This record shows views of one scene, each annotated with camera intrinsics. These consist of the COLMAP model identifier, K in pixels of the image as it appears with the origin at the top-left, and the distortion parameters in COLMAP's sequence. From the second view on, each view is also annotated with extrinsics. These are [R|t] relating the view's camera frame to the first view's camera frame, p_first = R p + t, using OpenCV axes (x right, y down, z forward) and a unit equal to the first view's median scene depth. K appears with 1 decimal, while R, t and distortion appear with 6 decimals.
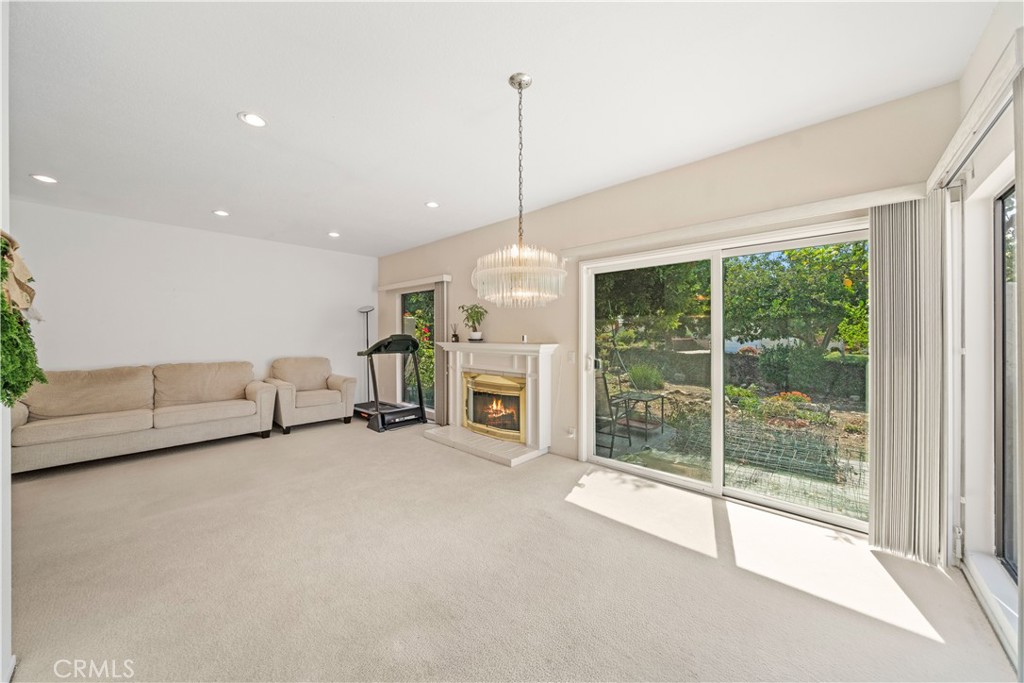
lens RADIAL K [[353.5, 0, 508.9], [0, 353.5, 336.8], [0, 0, 1]] dist [-0.002613, -0.000162]
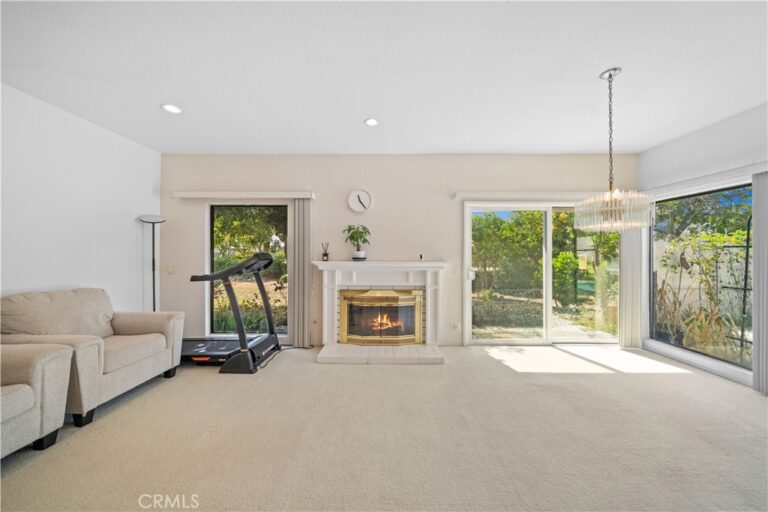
lens RADIAL K [[267.0, 0, 382.7], [0, 267.0, 249.5], [0, 0, 1]] dist [-0.000937, -0.000021]
pose [[0.734123, 0.013952, 0.678873, -0.593600], [0.000584, 0.999776, -0.021179, -0.001633], [-0.679016, 0.015945, 0.733951, 0.359935]]
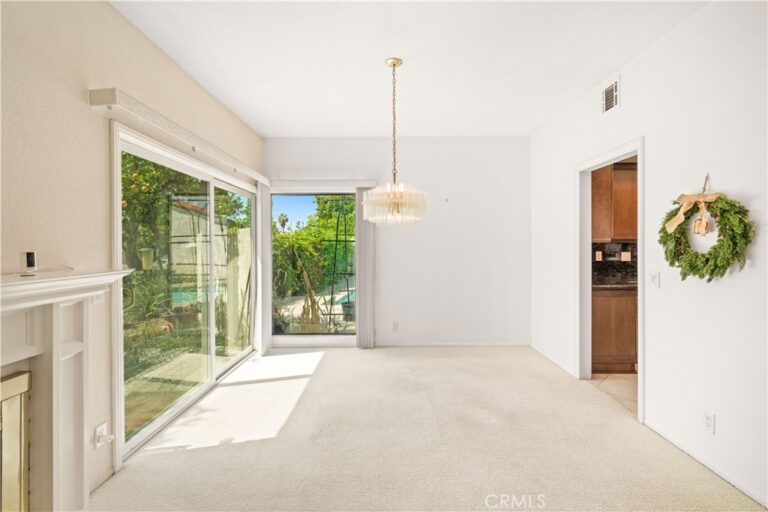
lens RADIAL K [[345.1, 0, 381.0], [0, 345.1, 245.9], [0, 0, 1]] dist [0.000054, -0.000201]
pose [[-0.676770, 0.006371, 0.736167, -0.401850], [0.011437, 0.999933, 0.001860, -0.007050], [-0.736106, 0.009678, -0.676798, 0.848582]]
